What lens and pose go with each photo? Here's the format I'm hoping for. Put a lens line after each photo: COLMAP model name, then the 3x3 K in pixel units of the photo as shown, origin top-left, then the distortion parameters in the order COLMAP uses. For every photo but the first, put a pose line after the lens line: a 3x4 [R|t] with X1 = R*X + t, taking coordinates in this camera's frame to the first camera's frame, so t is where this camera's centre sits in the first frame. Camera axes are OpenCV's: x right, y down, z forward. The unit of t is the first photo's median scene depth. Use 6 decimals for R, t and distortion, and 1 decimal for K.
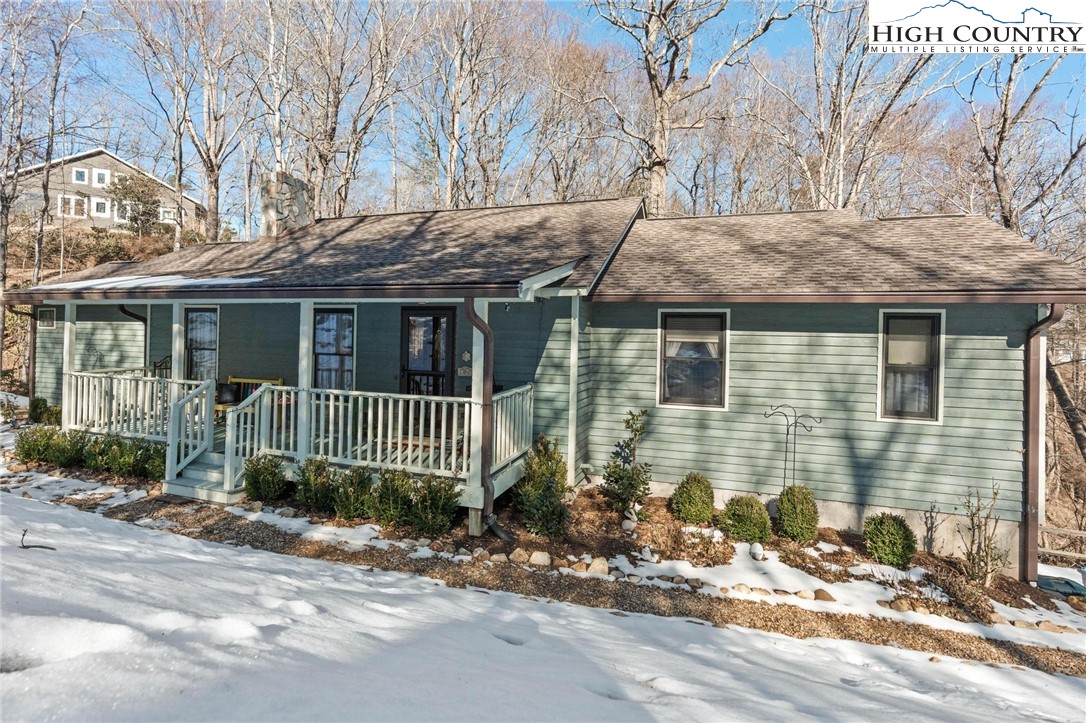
lens RADIAL K [[521.0, 0, 542.4], [0, 521.0, 364.4], [0, 0, 1]] dist [-0.000772, 0.000049]
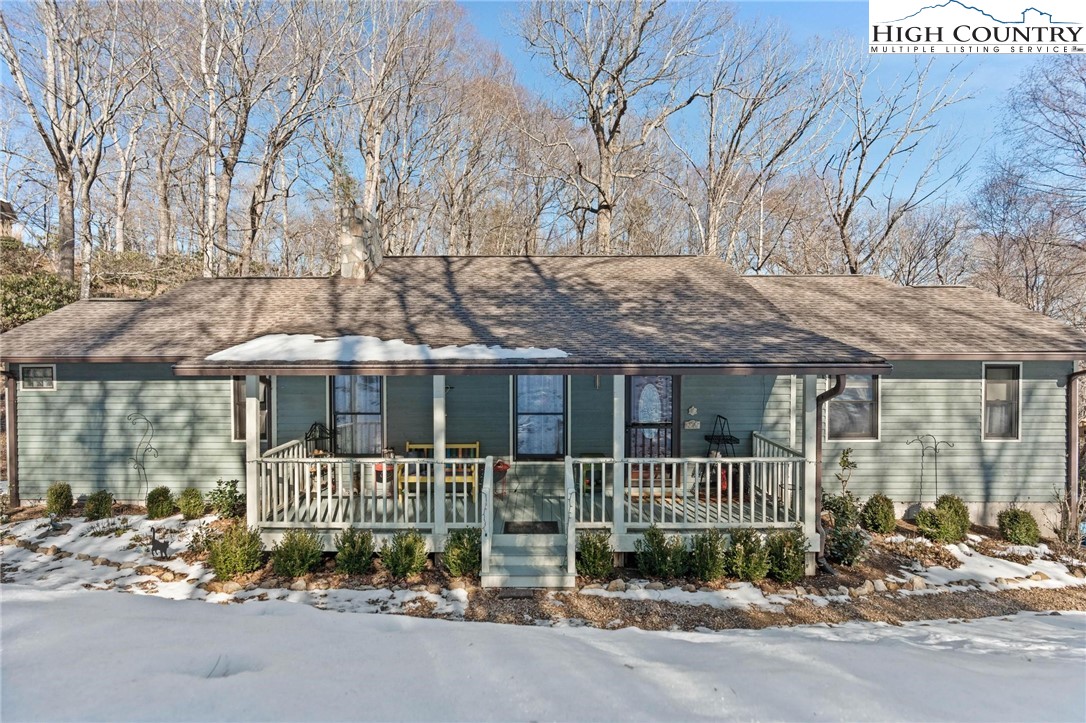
lens RADIAL K [[489.5, 0, 552.5], [0, 489.5, 379.1], [0, 0, 1]] dist [-0.010553, 0.003426]
pose [[0.943207, -0.041567, 0.329595, -0.892701], [0.038424, 0.999133, 0.016049, -0.127953], [-0.329976, -0.002474, 0.943986, 0.154356]]
